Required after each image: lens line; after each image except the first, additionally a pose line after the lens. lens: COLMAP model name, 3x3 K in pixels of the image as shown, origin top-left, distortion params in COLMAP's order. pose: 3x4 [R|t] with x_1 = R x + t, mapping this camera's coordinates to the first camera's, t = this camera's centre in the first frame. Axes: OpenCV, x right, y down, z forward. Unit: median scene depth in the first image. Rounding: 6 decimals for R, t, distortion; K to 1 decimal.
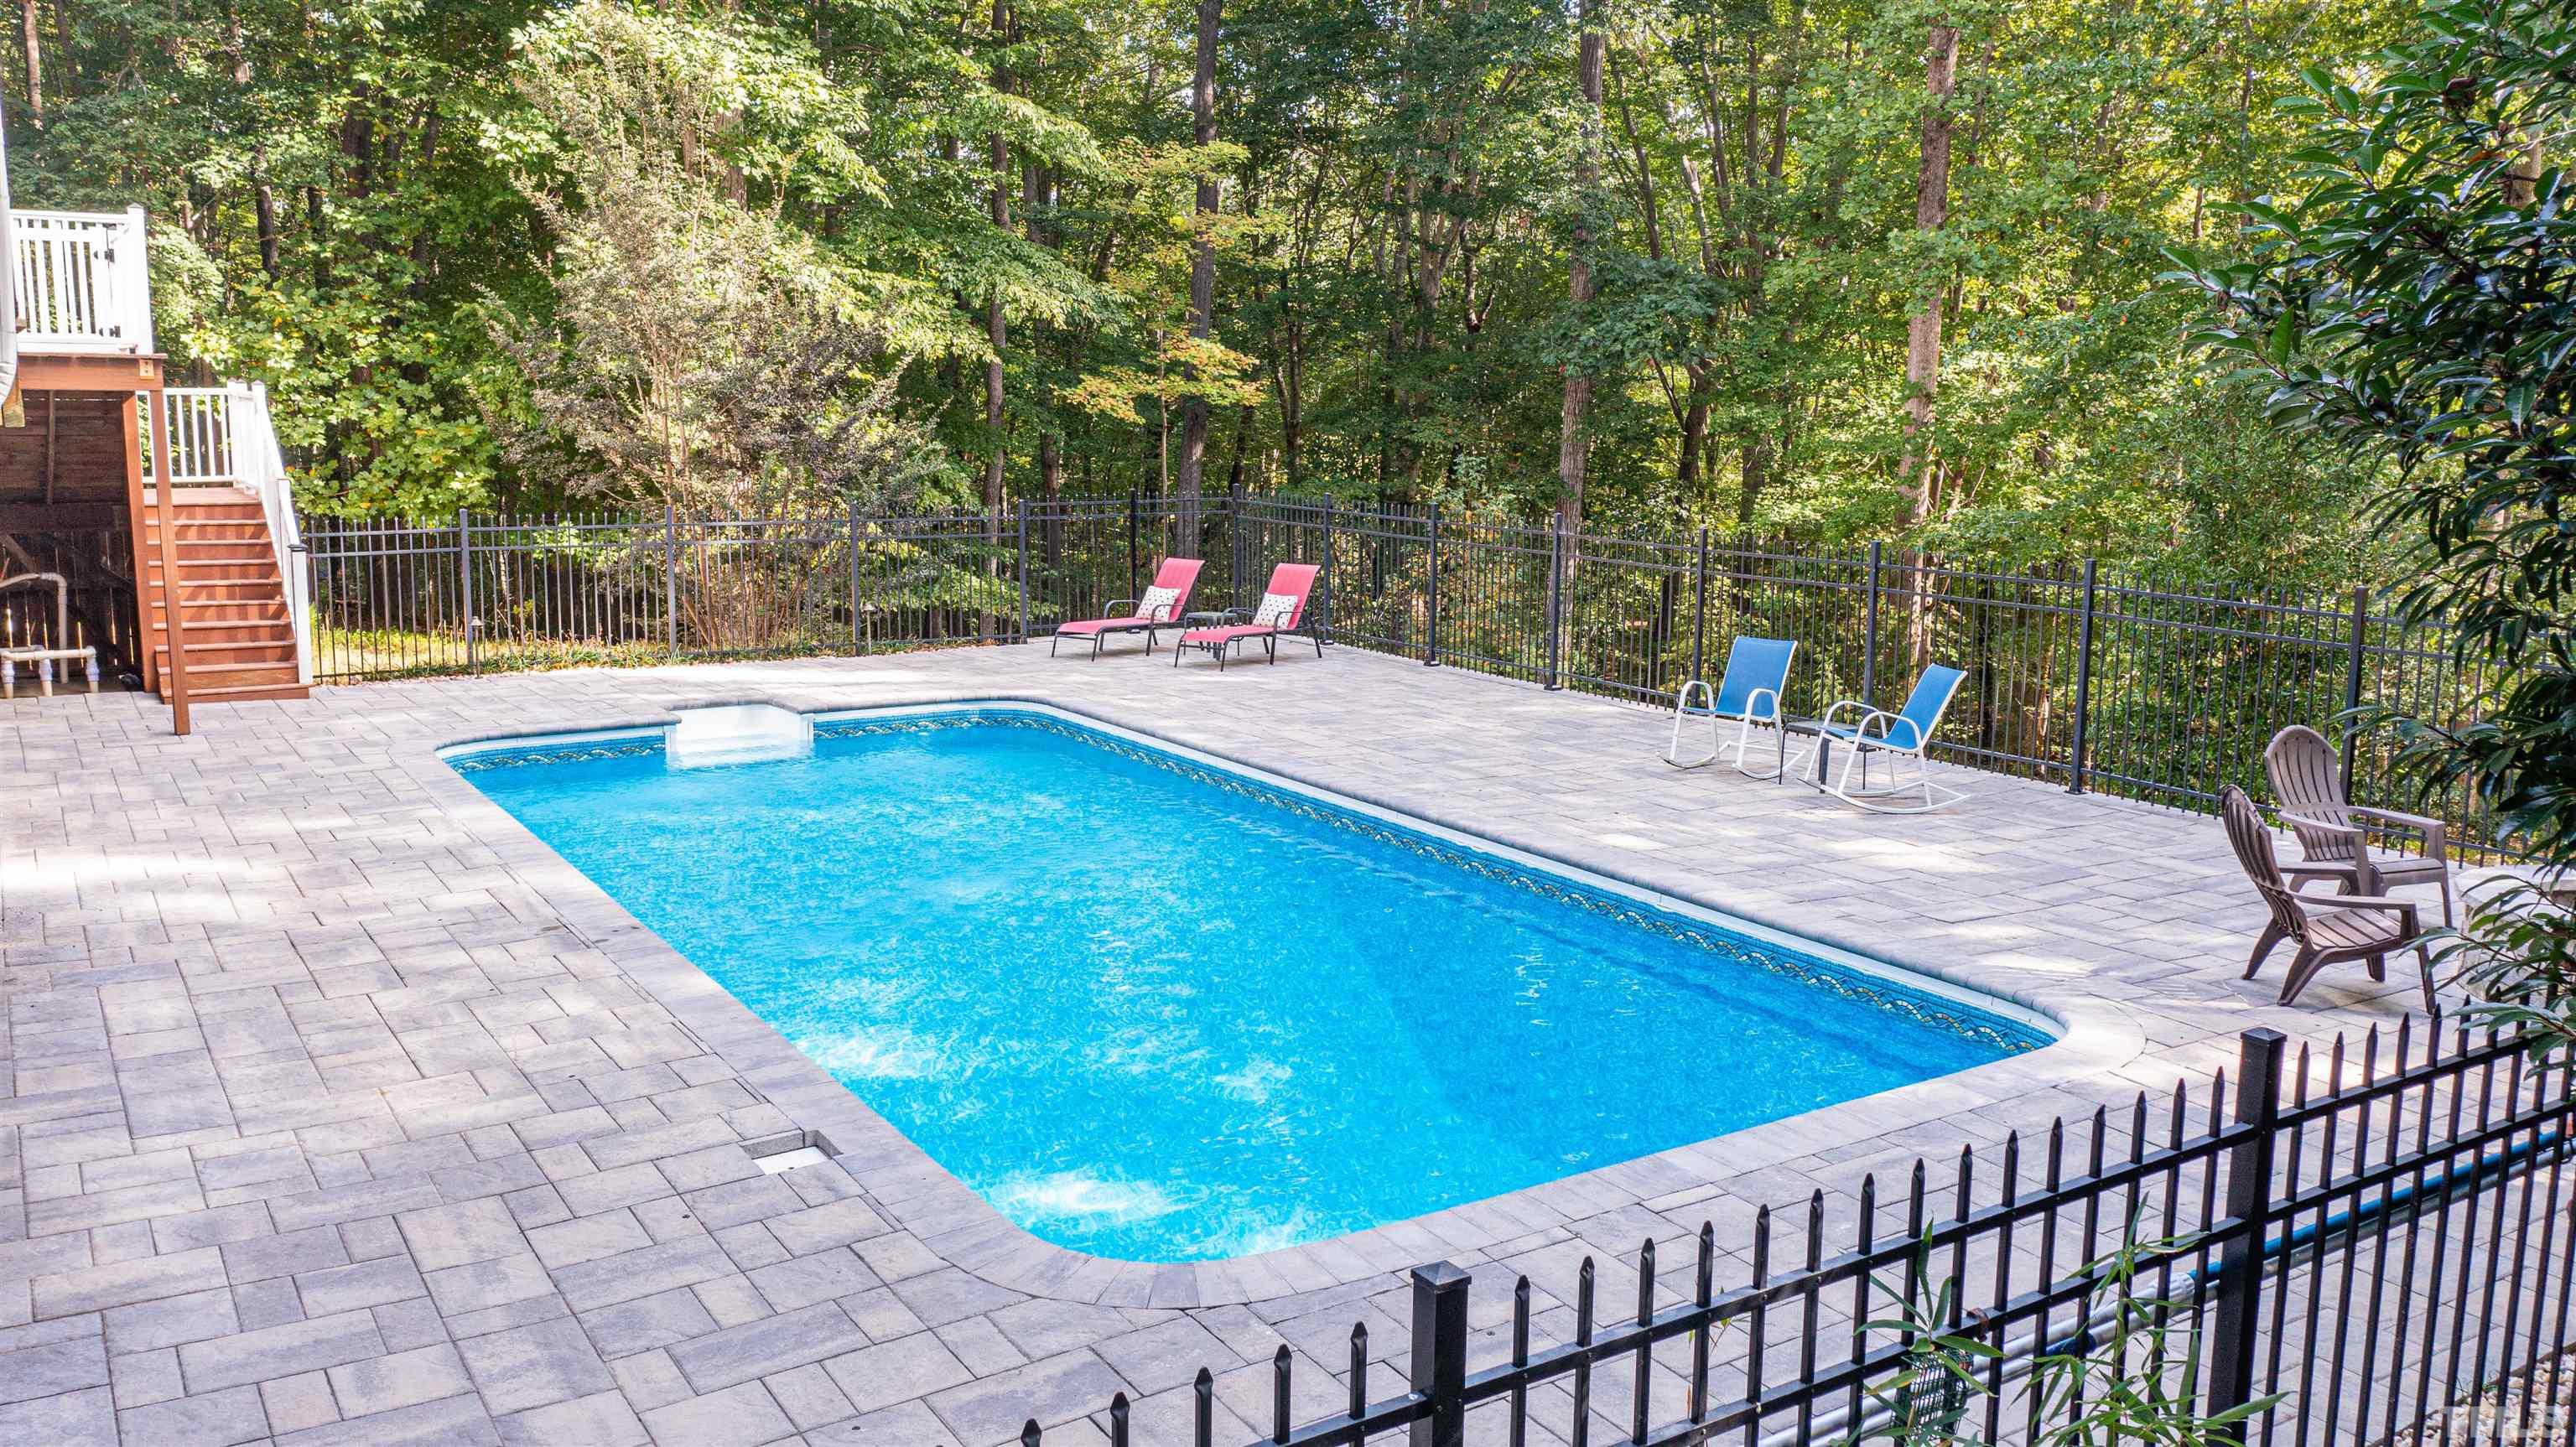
lens RADIAL K [[2069.6, 0, 1288.0], [0, 2069.6, 723.5], [0, 0, 1]] dist [-0.014547, 0.000695]
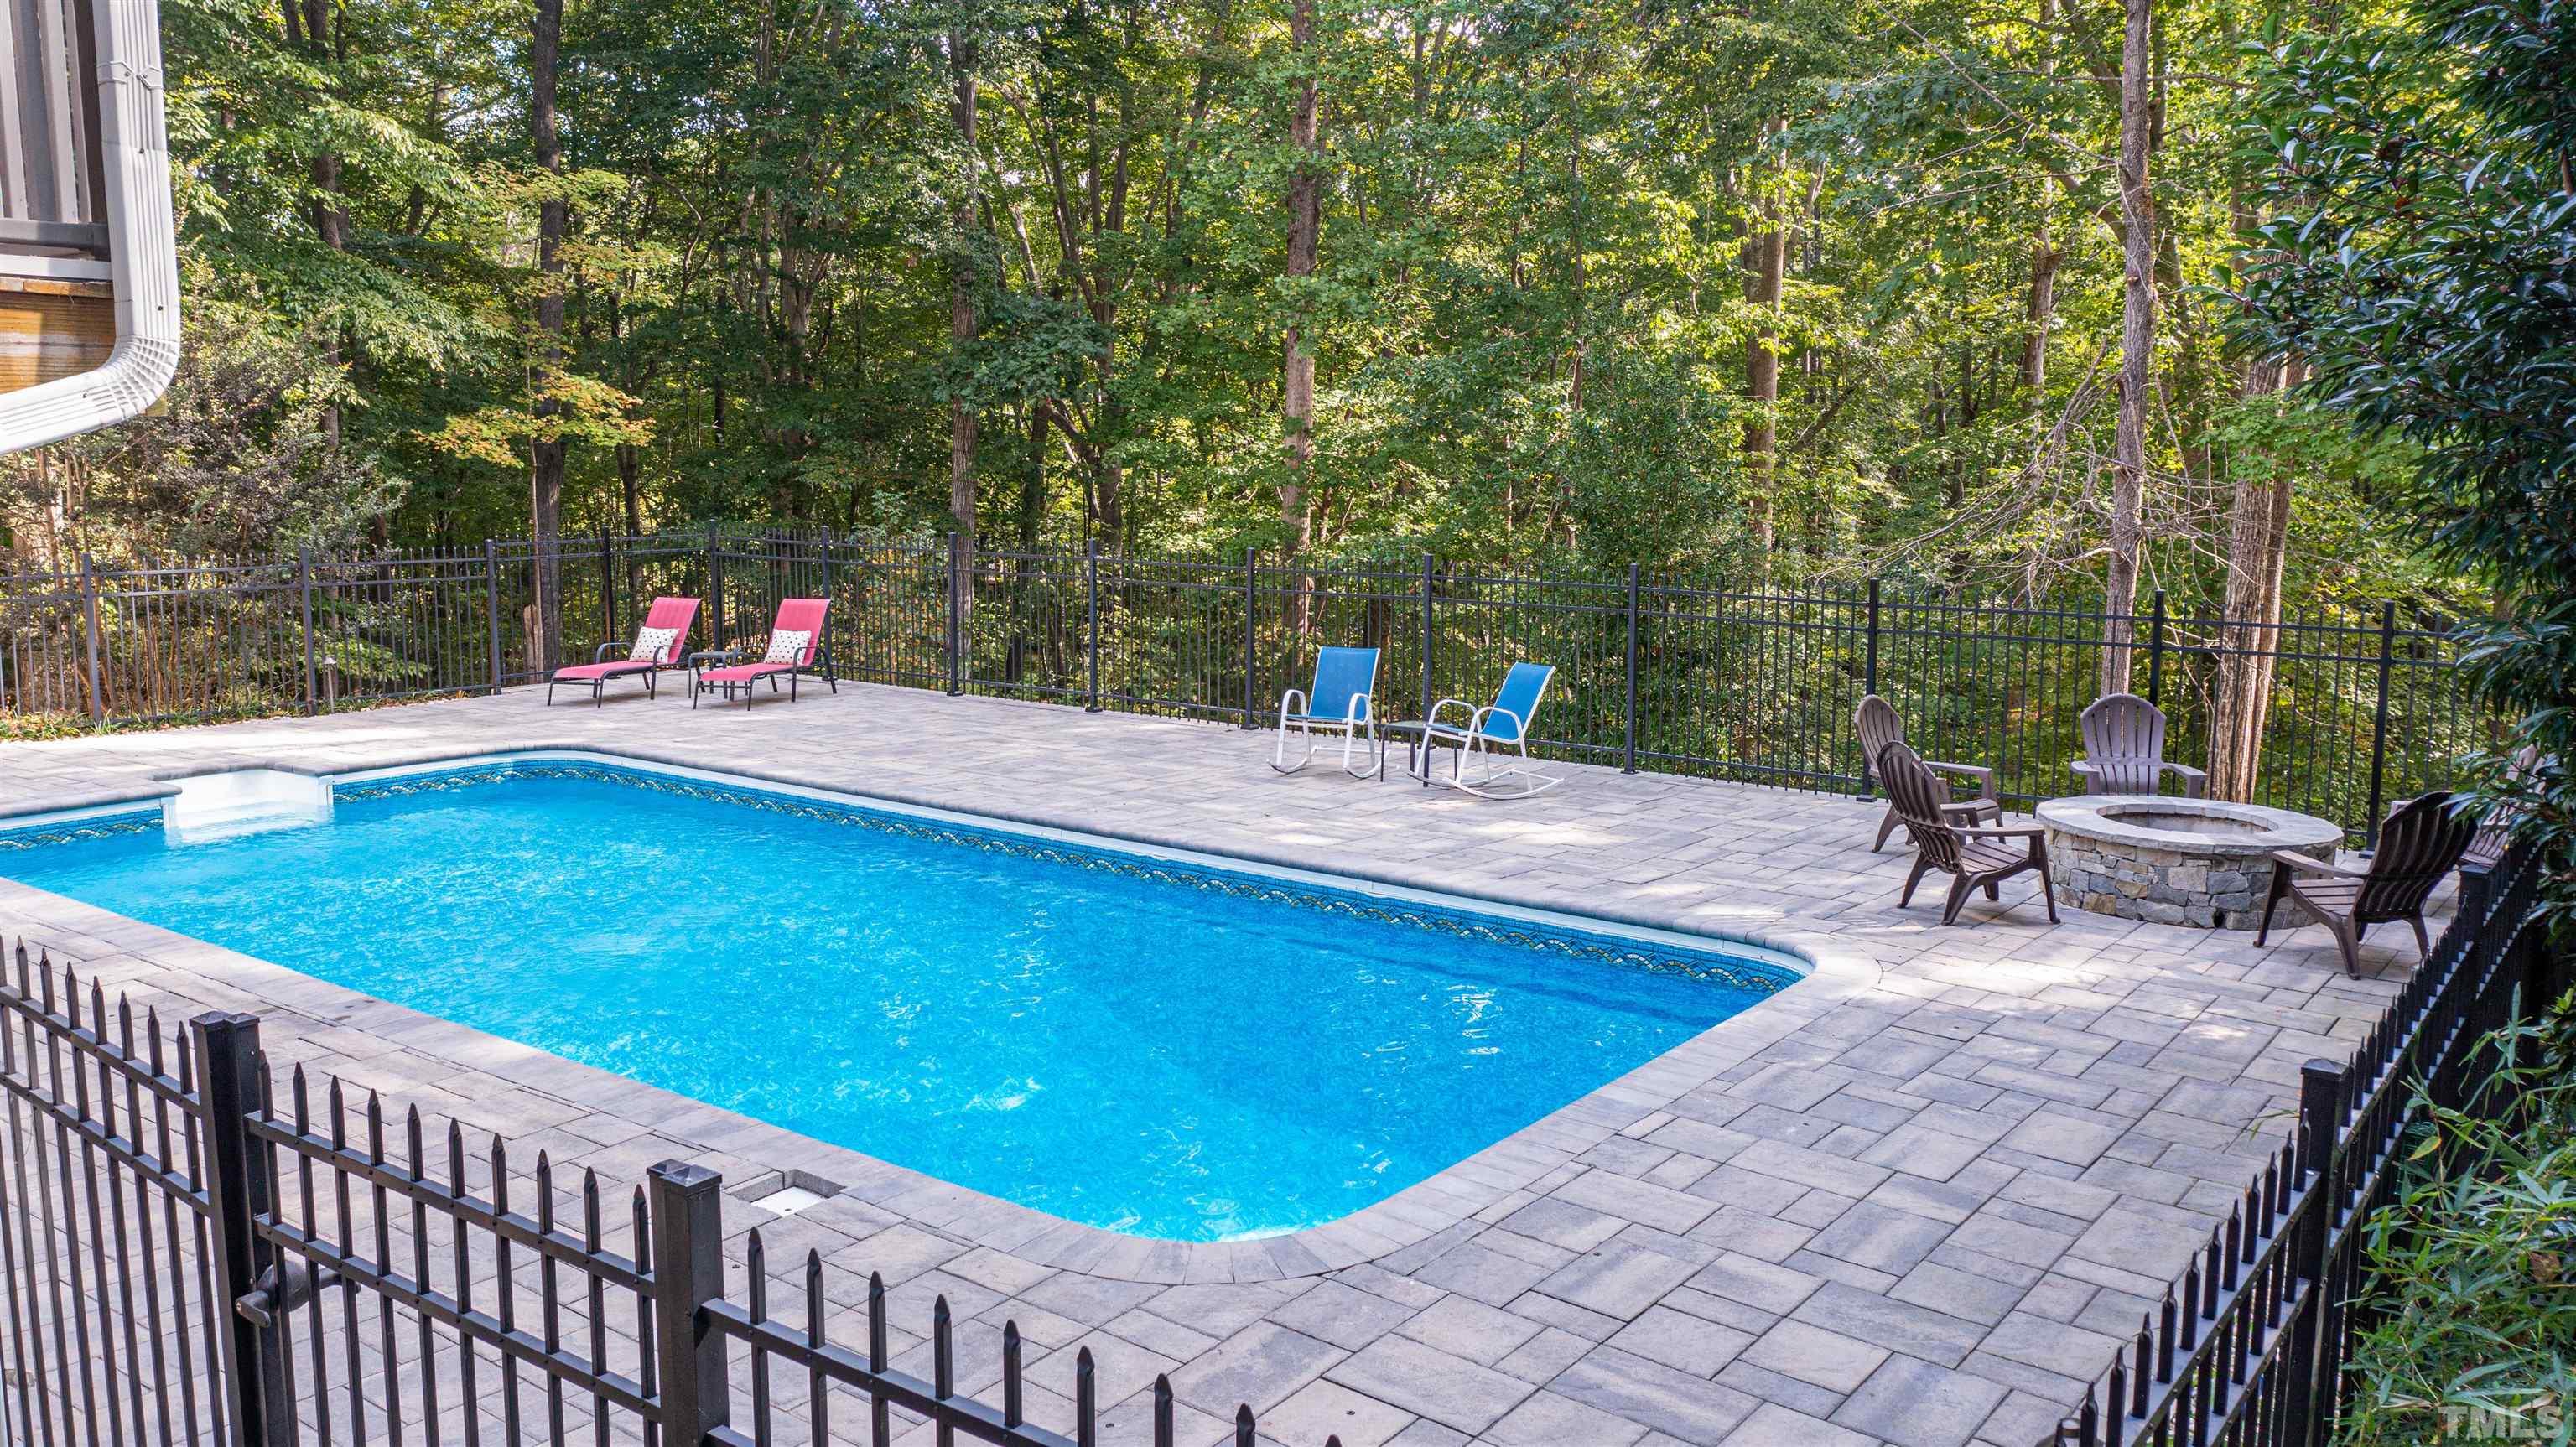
lens RADIAL K [[2047.5, 0, 1288.0], [0, 2047.5, 723.5], [0, 0, 1]] dist [-0.014306, 0.011018]
pose [[0.940335, -0.051421, 0.336342, -0.114445], [0.057878, 0.998281, -0.009195, 0.004251], [-0.335291, 0.028113, 0.941695, 0.007868]]
